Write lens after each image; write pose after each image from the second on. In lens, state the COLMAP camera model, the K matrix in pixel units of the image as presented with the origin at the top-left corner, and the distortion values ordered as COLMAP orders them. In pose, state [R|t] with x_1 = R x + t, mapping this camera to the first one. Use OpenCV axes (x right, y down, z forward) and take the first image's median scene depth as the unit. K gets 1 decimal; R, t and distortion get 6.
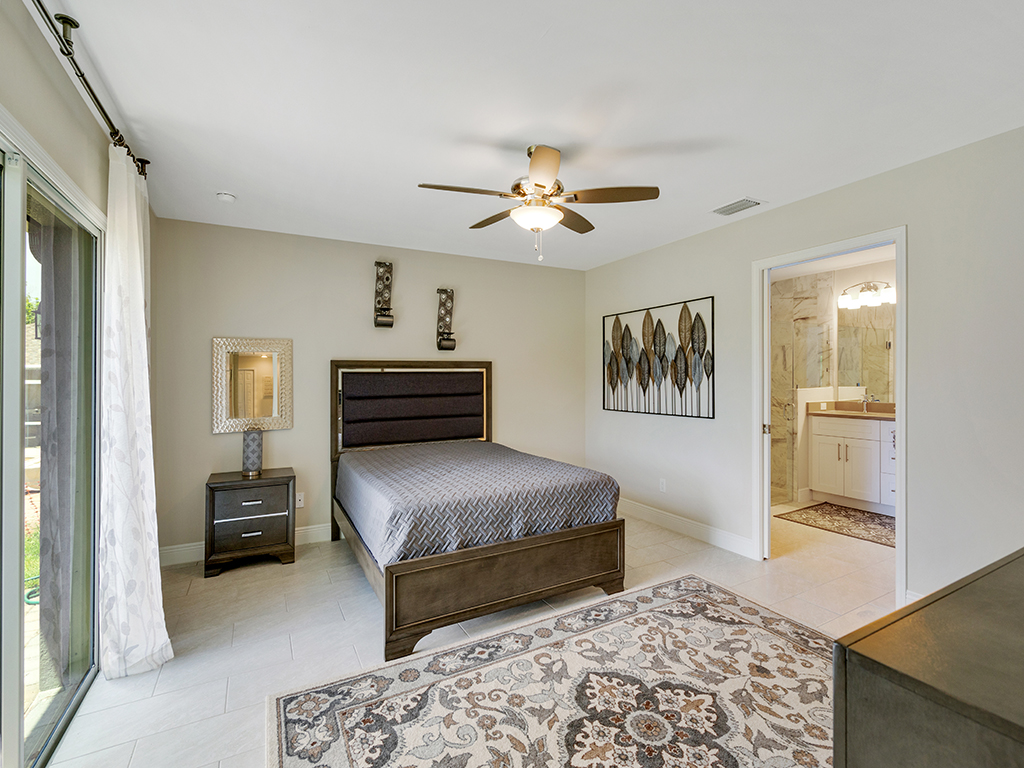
lens RADIAL K [[466.2, 0, 513.1], [0, 466.2, 385.0], [0, 0, 1]] dist [-0.005705, 0.003002]
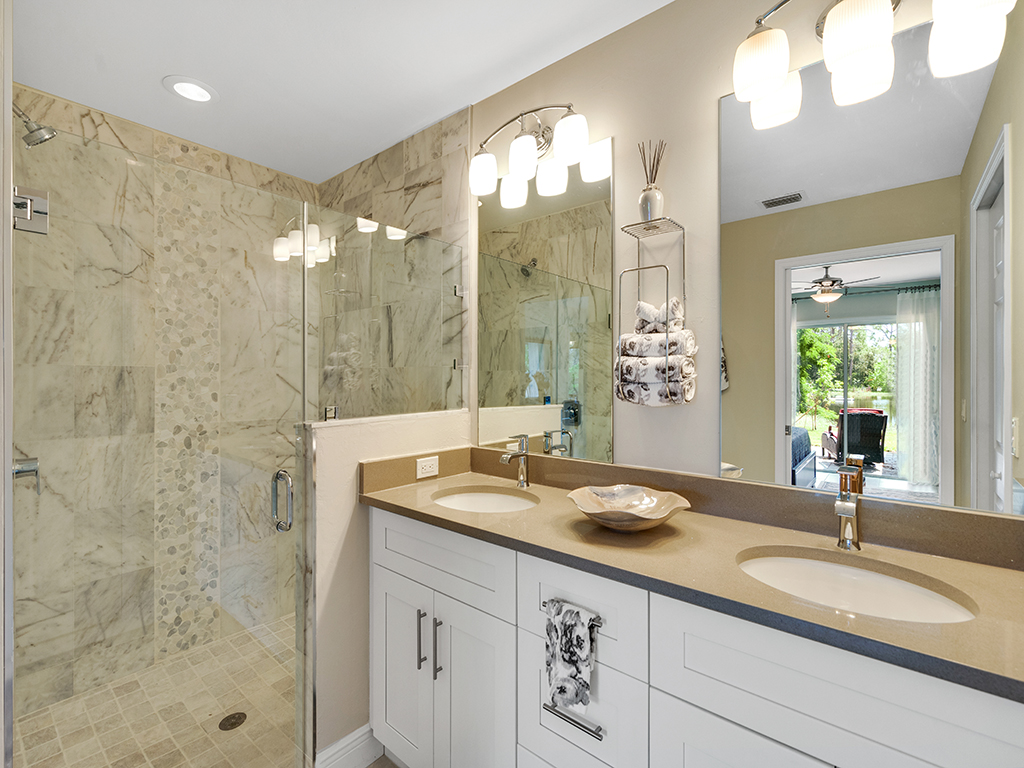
lens RADIAL K [[466.2, 0, 507.2], [0, 466.2, 382.2], [0, 0, 1]] dist [-0.005705, 0.003002]
pose [[0.924969, 0.006320, 0.379990, 0.554725], [-0.002607, 0.999944, -0.010285, -0.013913], [-0.380033, 0.008523, 0.924934, 0.616294]]
